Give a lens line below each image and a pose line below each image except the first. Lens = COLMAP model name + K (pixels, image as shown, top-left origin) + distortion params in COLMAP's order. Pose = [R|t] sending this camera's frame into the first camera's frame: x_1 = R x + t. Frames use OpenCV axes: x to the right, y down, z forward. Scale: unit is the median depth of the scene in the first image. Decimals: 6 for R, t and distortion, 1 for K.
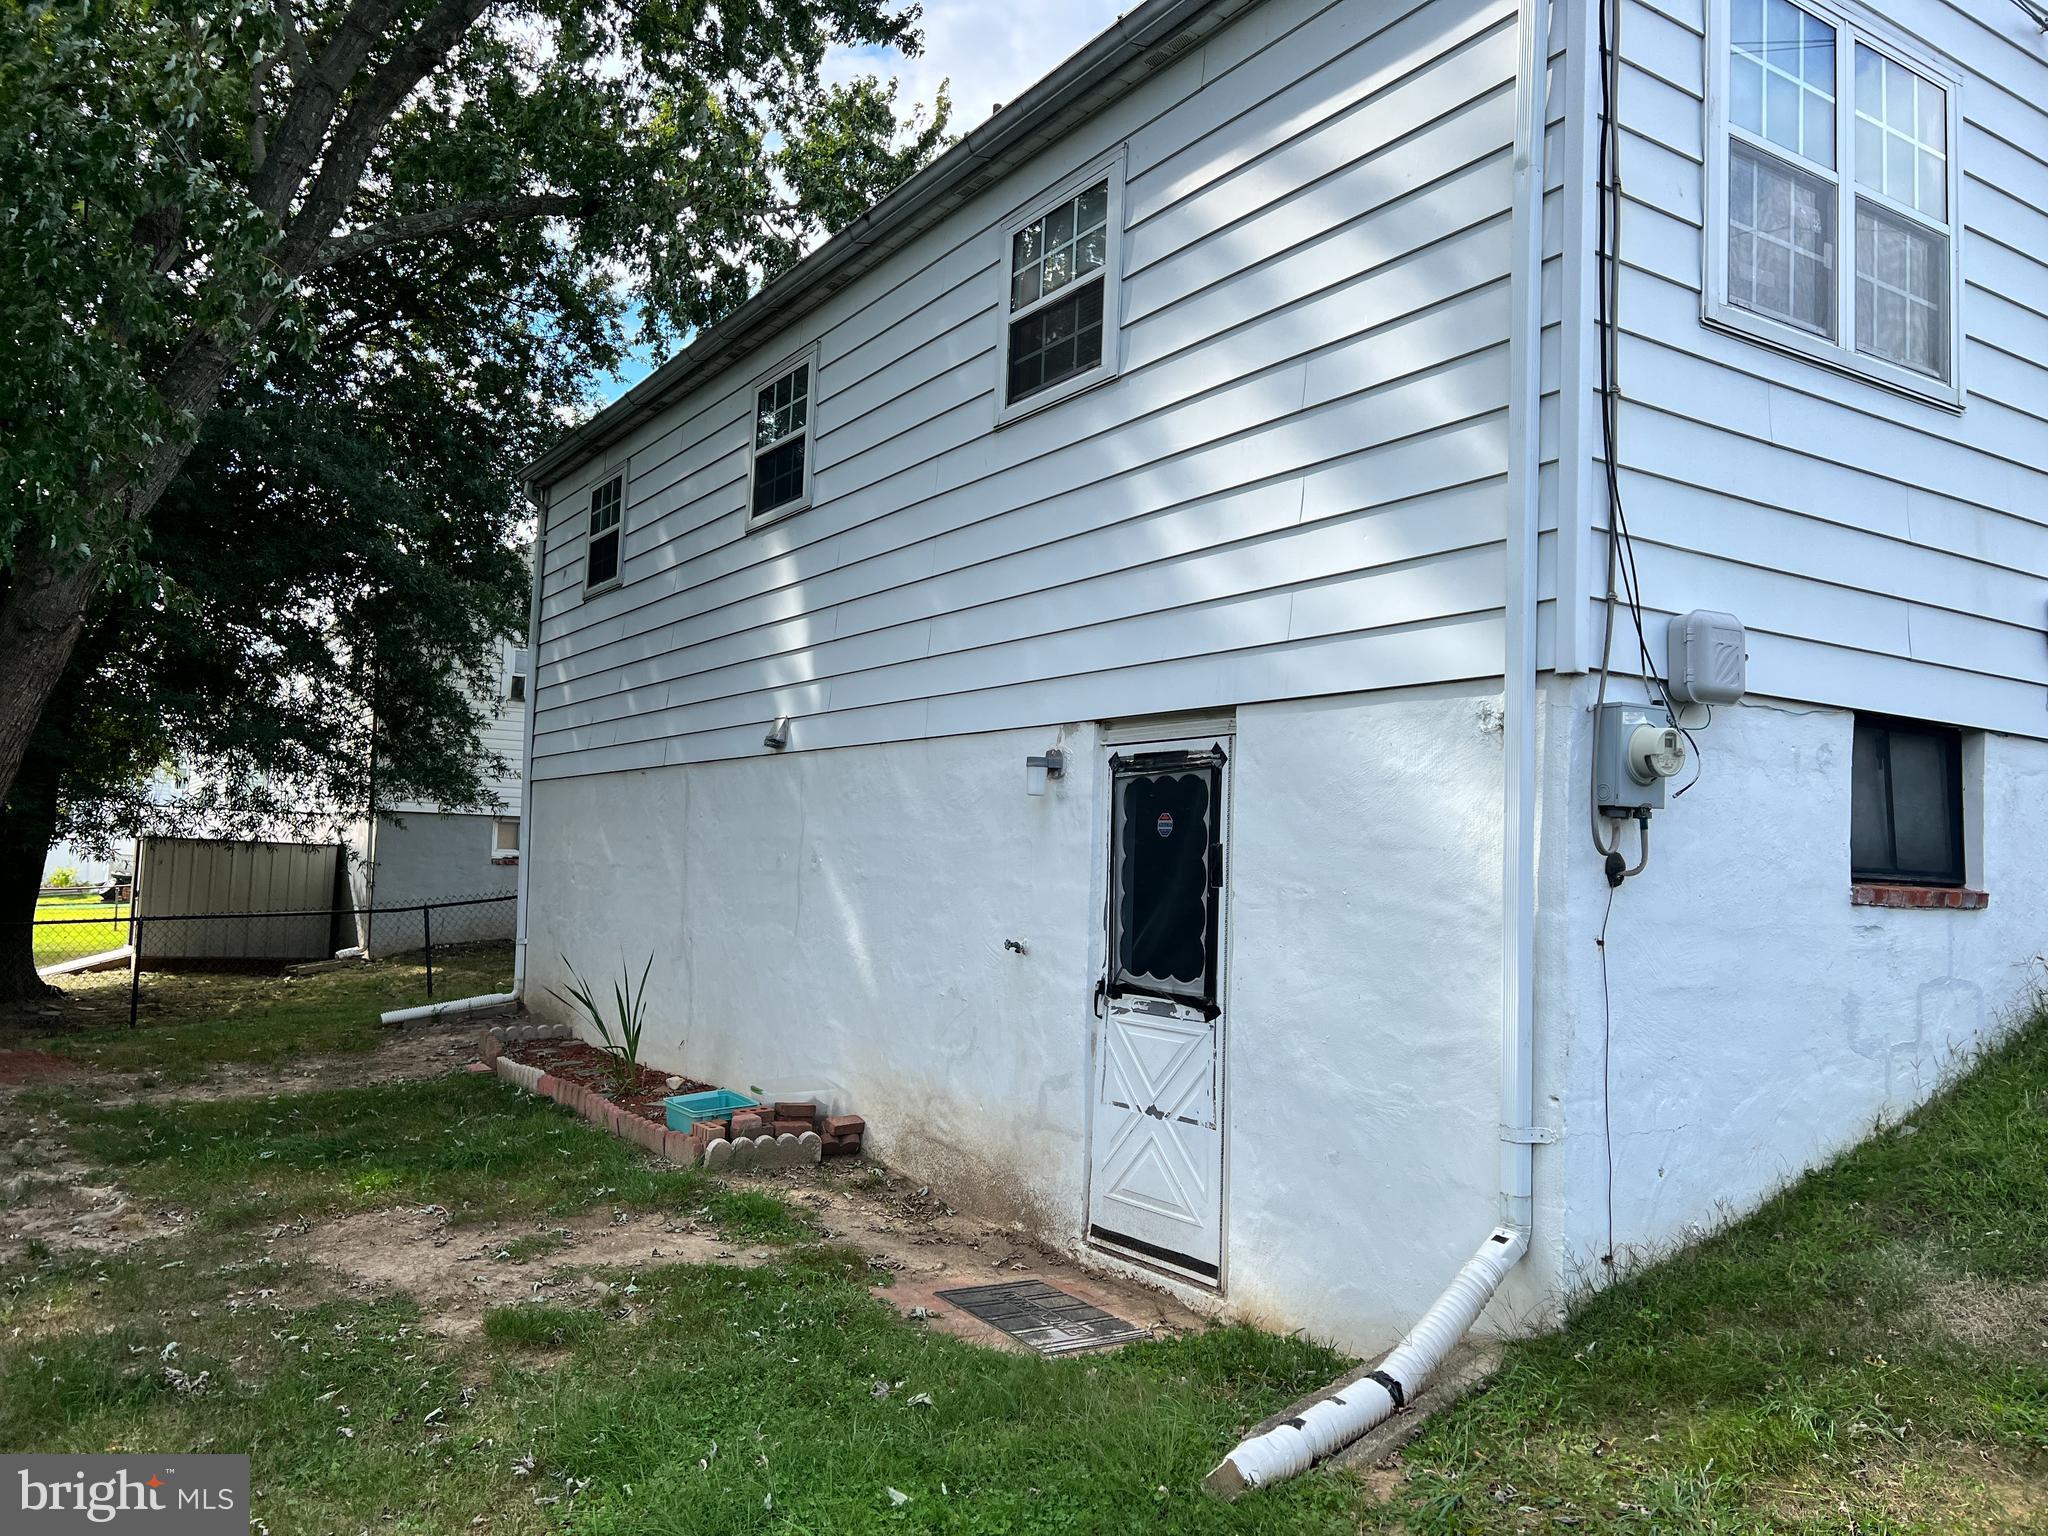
lens RADIAL K [[1531.9, 0, 1018.4], [0, 1531.9, 772.4], [0, 0, 1]] dist [0.056483, -0.062790]
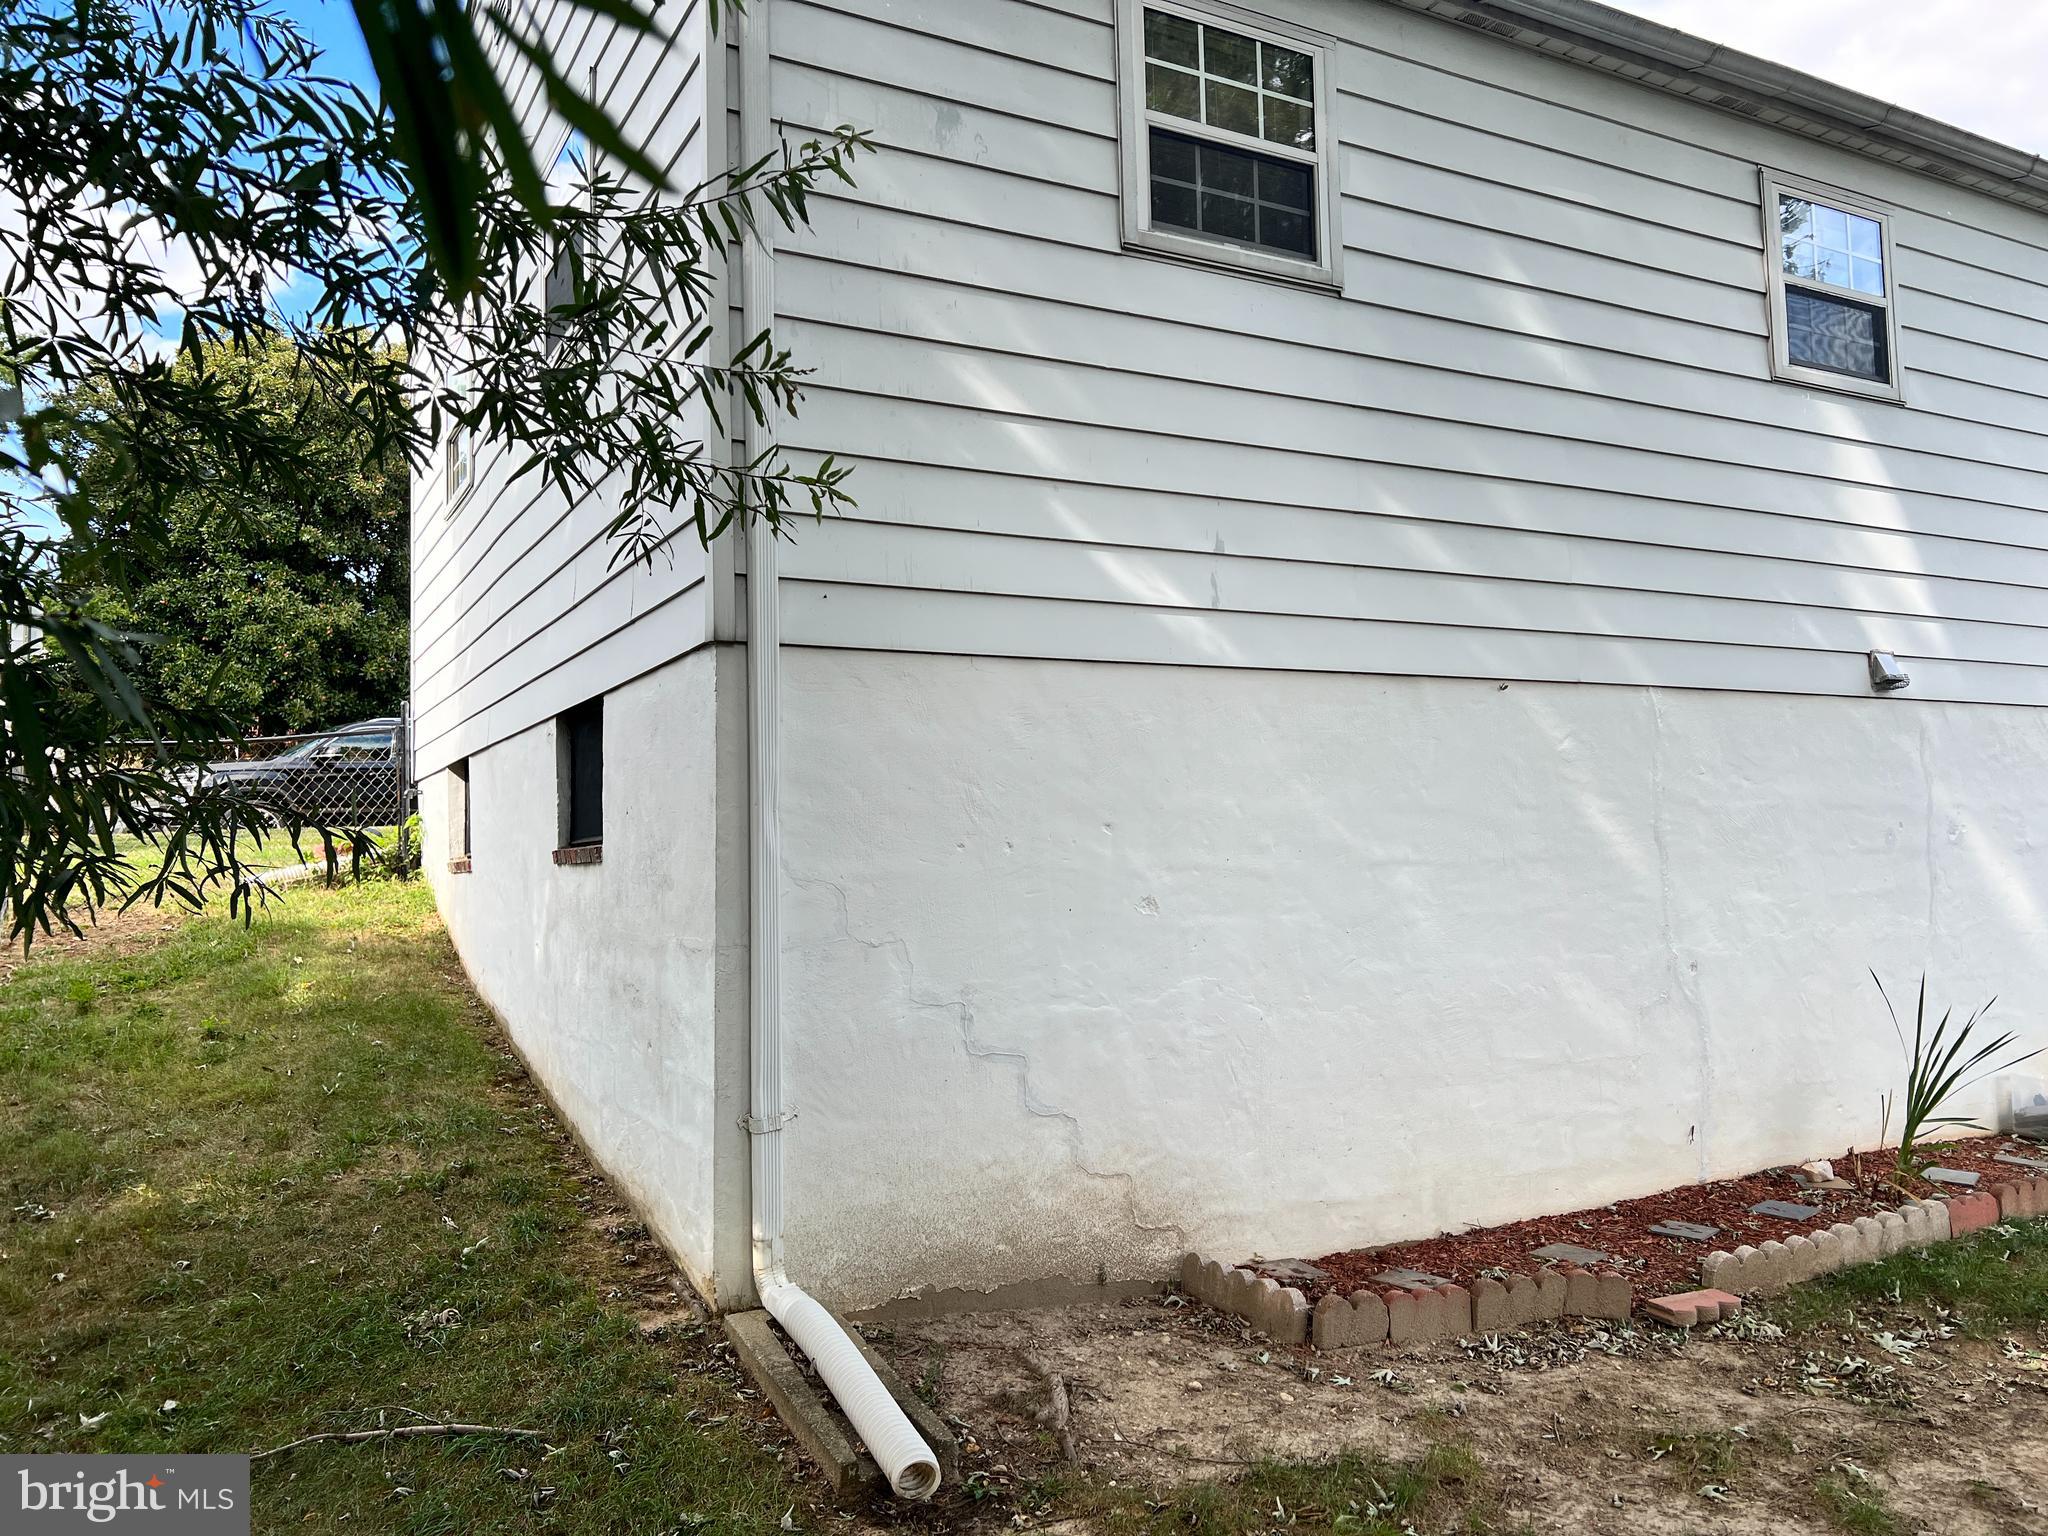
lens RADIAL K [[1531.9, 0, 1023.8], [0, 1531.9, 763.6], [0, 0, 1]] dist [0.056483, -0.062790]
pose [[0.072369, 0.062949, 0.995389, -2.848926], [-0.020562, 0.997888, -0.061612, 0.232465], [-0.997166, -0.016008, 0.073510, 4.061436]]
